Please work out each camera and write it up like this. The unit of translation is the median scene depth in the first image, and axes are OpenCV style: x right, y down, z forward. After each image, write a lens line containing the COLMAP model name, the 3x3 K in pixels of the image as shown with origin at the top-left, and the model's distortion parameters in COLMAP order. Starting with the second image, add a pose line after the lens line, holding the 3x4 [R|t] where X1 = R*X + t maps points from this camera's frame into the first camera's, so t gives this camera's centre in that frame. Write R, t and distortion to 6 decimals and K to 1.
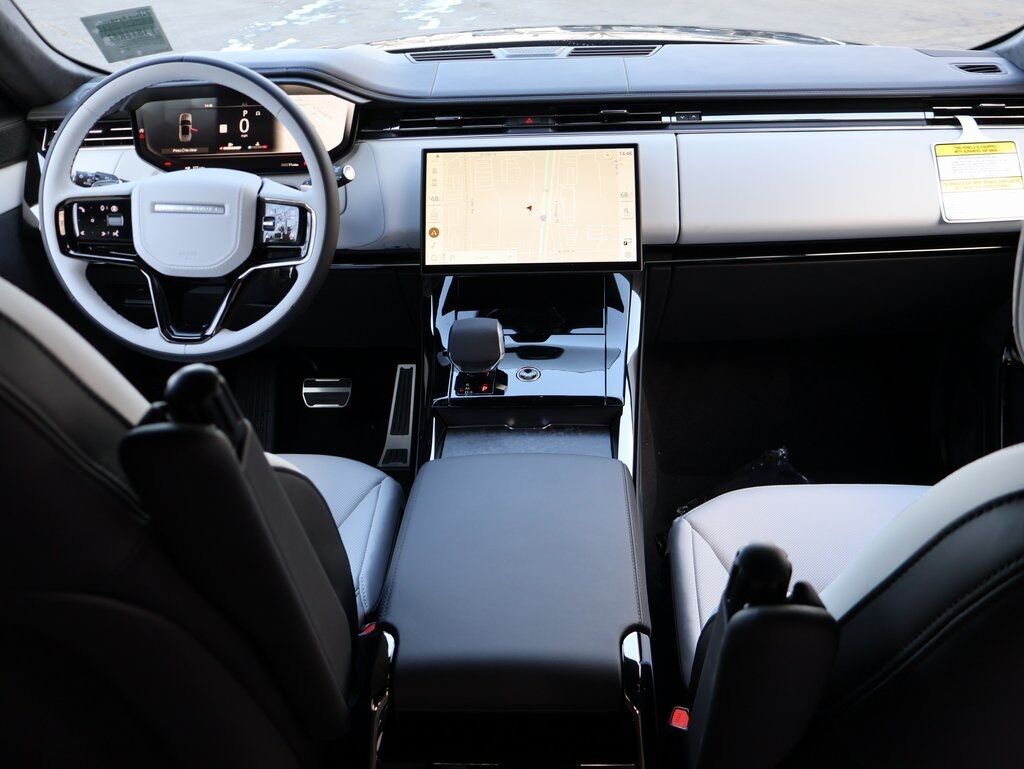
lens RADIAL K [[996.8, 0, 512.0], [0, 996.8, 384.5], [0, 0, 1]] dist [-0.012997, -0.006171]
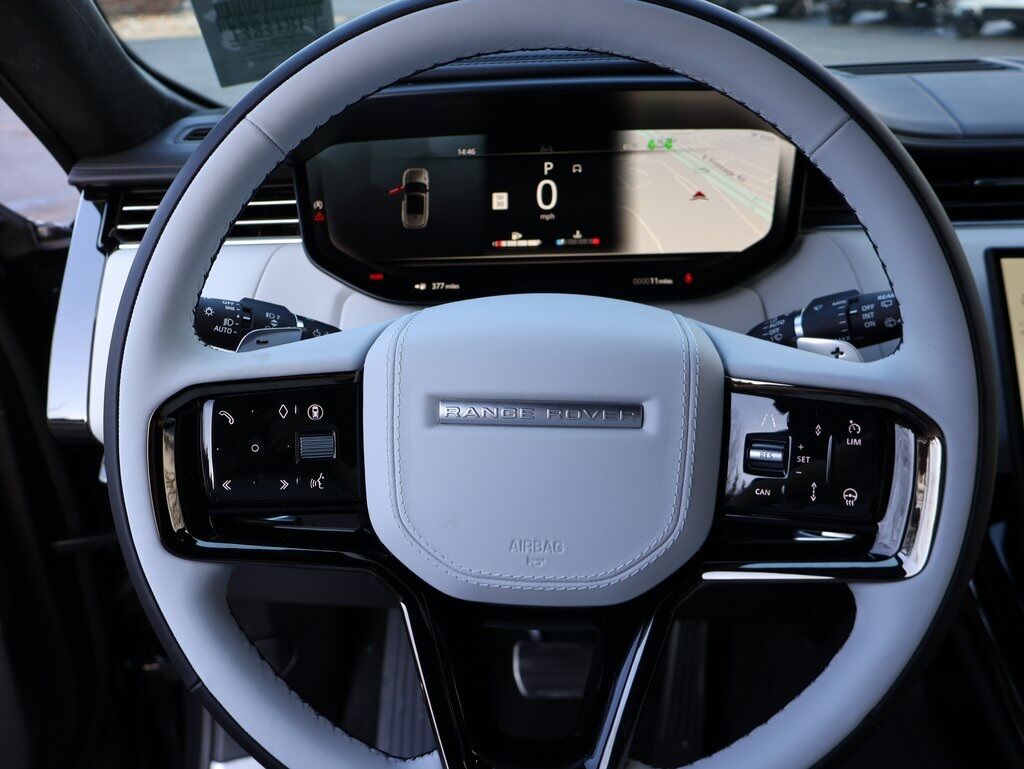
lens RADIAL K [[991.1, 0, 512.0], [0, 991.1, 384.5], [0, 0, 1]] dist [0.001601, -0.000103]
pose [[0.999890, 0.004965, -0.013941, -0.279407], [-0.006319, 0.995088, -0.098791, -0.130056], [0.013382, 0.098868, 0.995011, 0.561491]]
